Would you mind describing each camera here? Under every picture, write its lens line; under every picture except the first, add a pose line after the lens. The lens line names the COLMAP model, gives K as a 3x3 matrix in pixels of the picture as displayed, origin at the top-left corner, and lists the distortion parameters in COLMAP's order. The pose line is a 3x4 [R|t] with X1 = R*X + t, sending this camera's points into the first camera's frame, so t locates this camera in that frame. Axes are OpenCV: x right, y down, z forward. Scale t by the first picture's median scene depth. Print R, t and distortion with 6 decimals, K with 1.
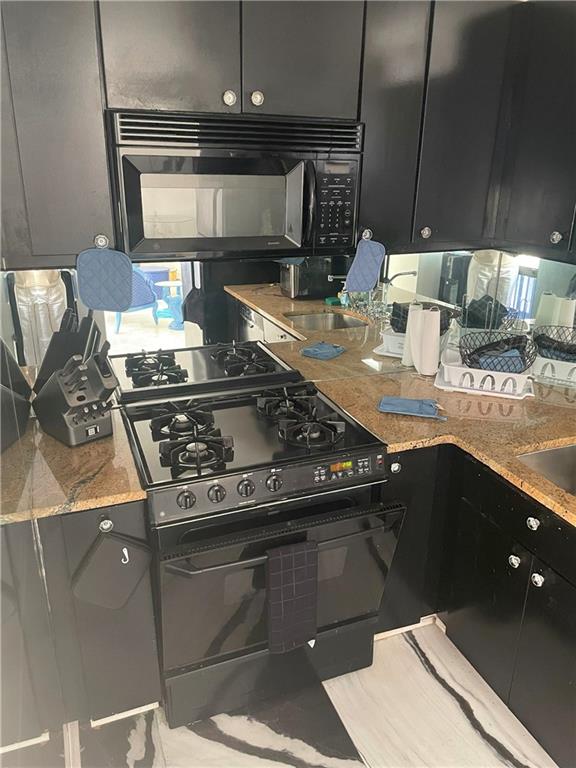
lens RADIAL K [[583.4, 0, 284.3], [0, 583.4, 380.9], [0, 0, 1]] dist [0.079090, -0.104203]
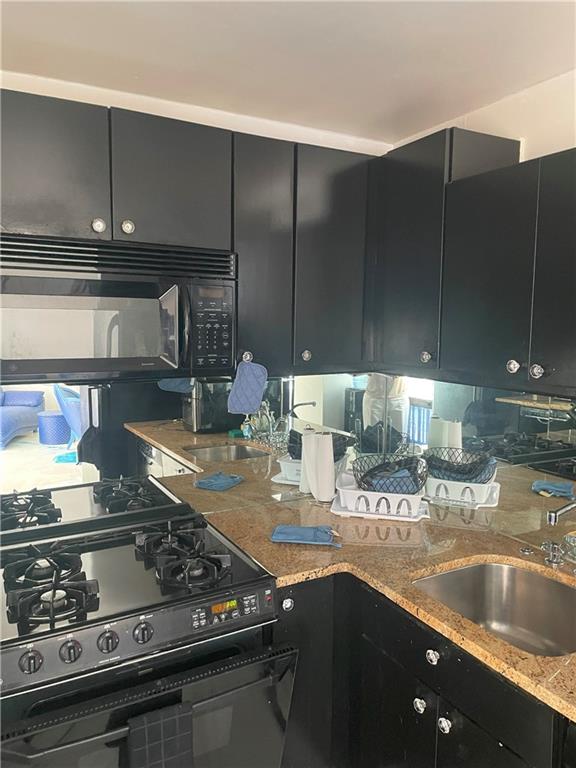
lens RADIAL K [[583.4, 0, 289.5], [0, 583.4, 379.0], [0, 0, 1]] dist [0.079090, -0.104203]
pose [[0.989887, -0.017294, 0.140799, 0.072426], [0.051120, 0.969343, -0.240335, 0.030542], [-0.132326, 0.245102, 0.960424, 0.045160]]
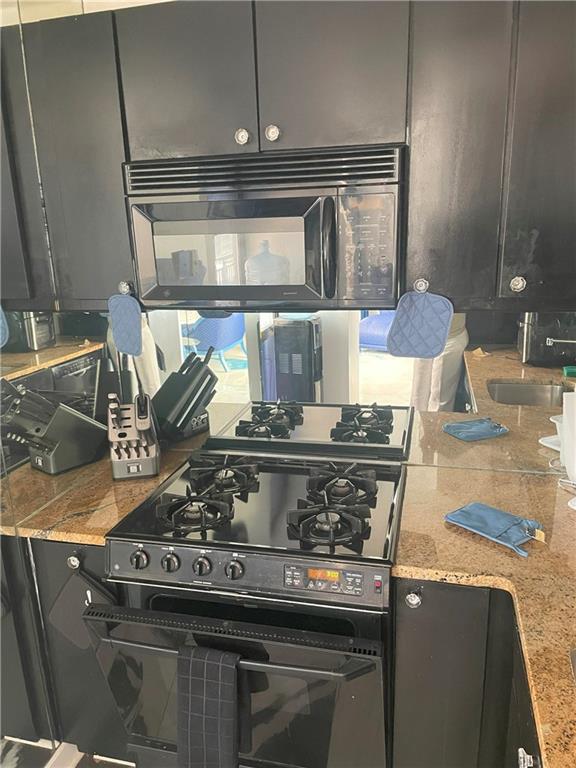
lens RADIAL K [[583.4, 0, 285.6], [0, 583.4, 384.8], [0, 0, 1]] dist [0.079090, -0.104203]
pose [[0.811123, 0.111451, -0.574159, 0.459939], [-0.157751, 0.986984, -0.031271, -0.068958], [0.563200, 0.115939, 0.818147, 0.287242]]
